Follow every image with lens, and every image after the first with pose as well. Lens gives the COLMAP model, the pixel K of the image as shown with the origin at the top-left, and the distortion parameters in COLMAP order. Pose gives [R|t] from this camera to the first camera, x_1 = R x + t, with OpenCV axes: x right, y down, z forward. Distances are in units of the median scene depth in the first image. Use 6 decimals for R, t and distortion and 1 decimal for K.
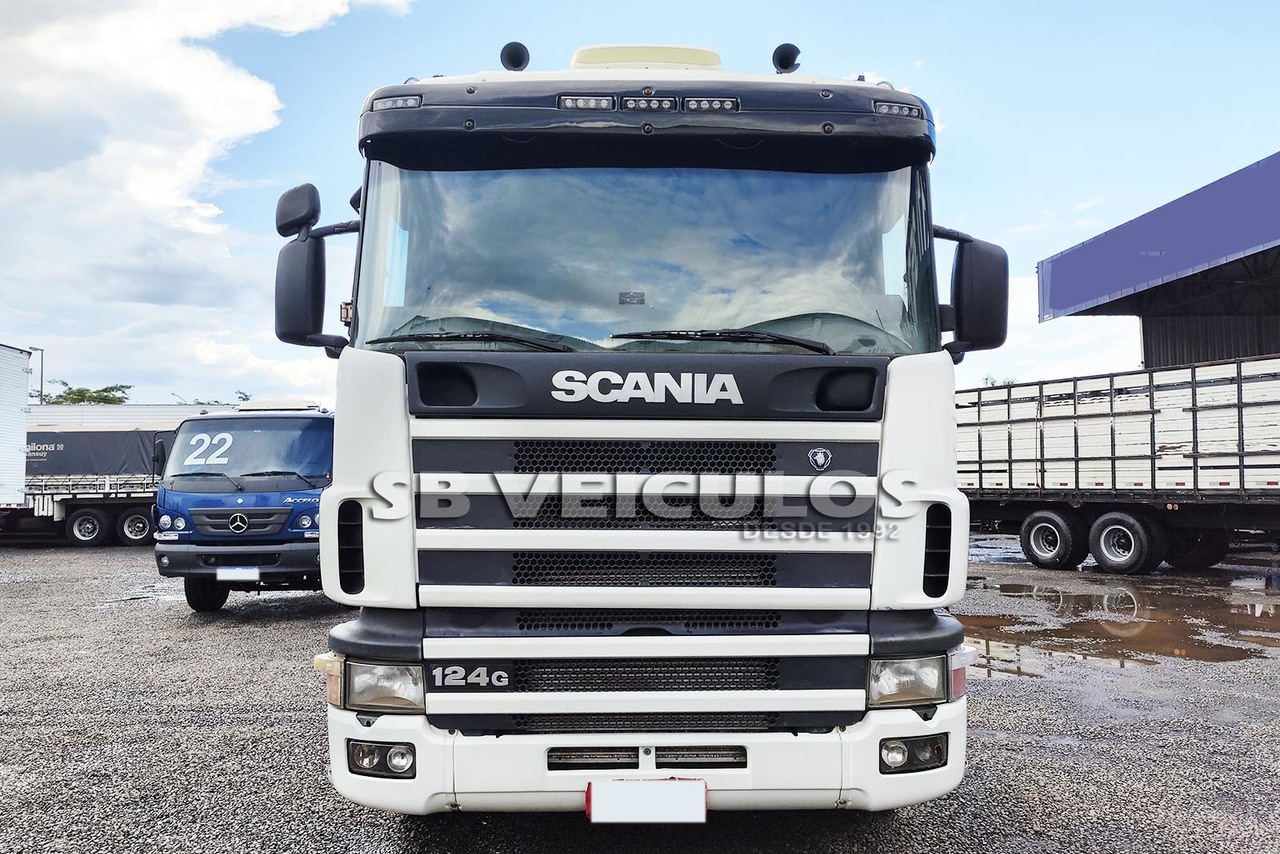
lens RADIAL K [[967.9, 0, 598.7], [0, 967.9, 448.9], [0, 0, 1]] dist [0.031732, 0.003338]
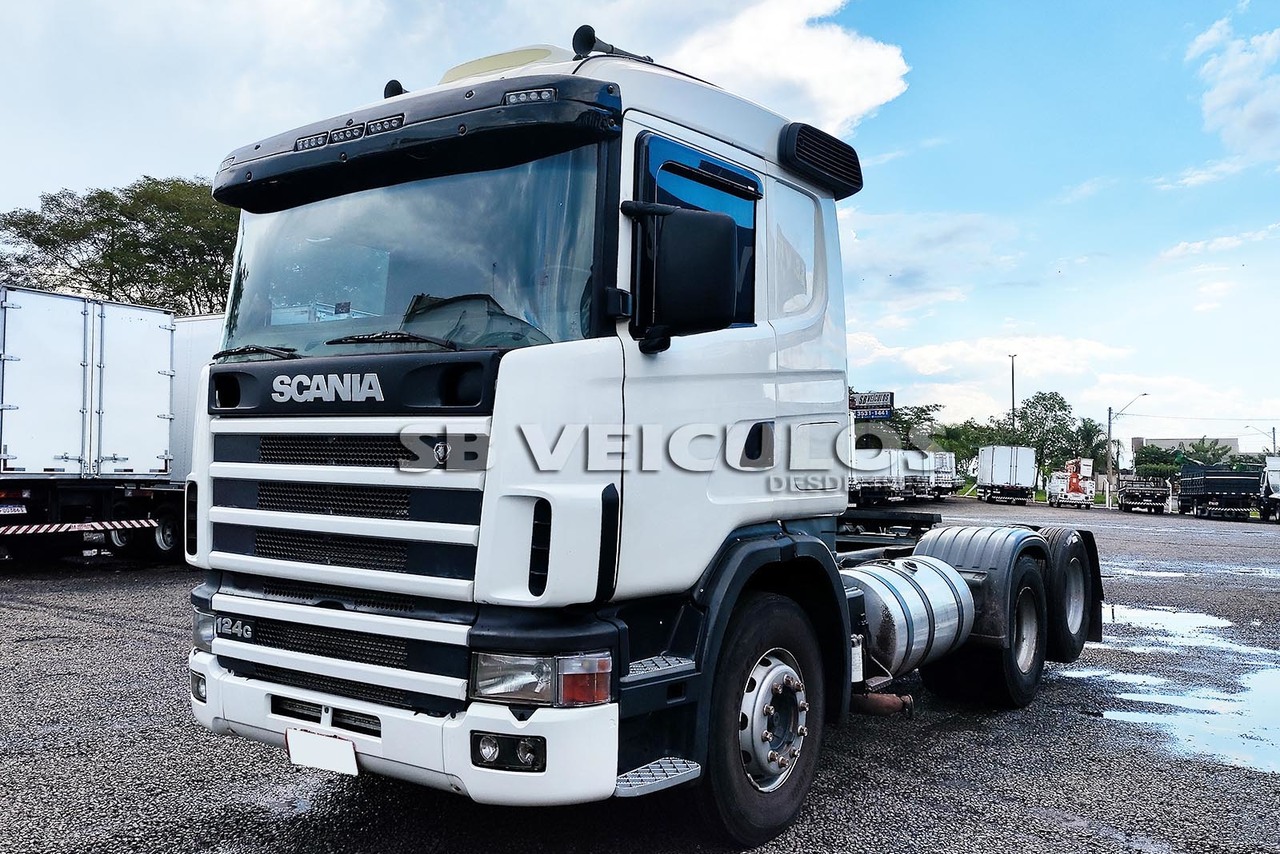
lens RADIAL K [[1193.3, 0, 640.3], [0, 1193.3, 427.8], [0, 0, 1]] dist [-0.039761, 0.000000]
pose [[0.785813, -0.007406, -0.618420, 1.191361], [-0.010064, 0.999643, -0.024759, 0.014104], [0.618383, 0.025680, 0.785457, 0.131780]]
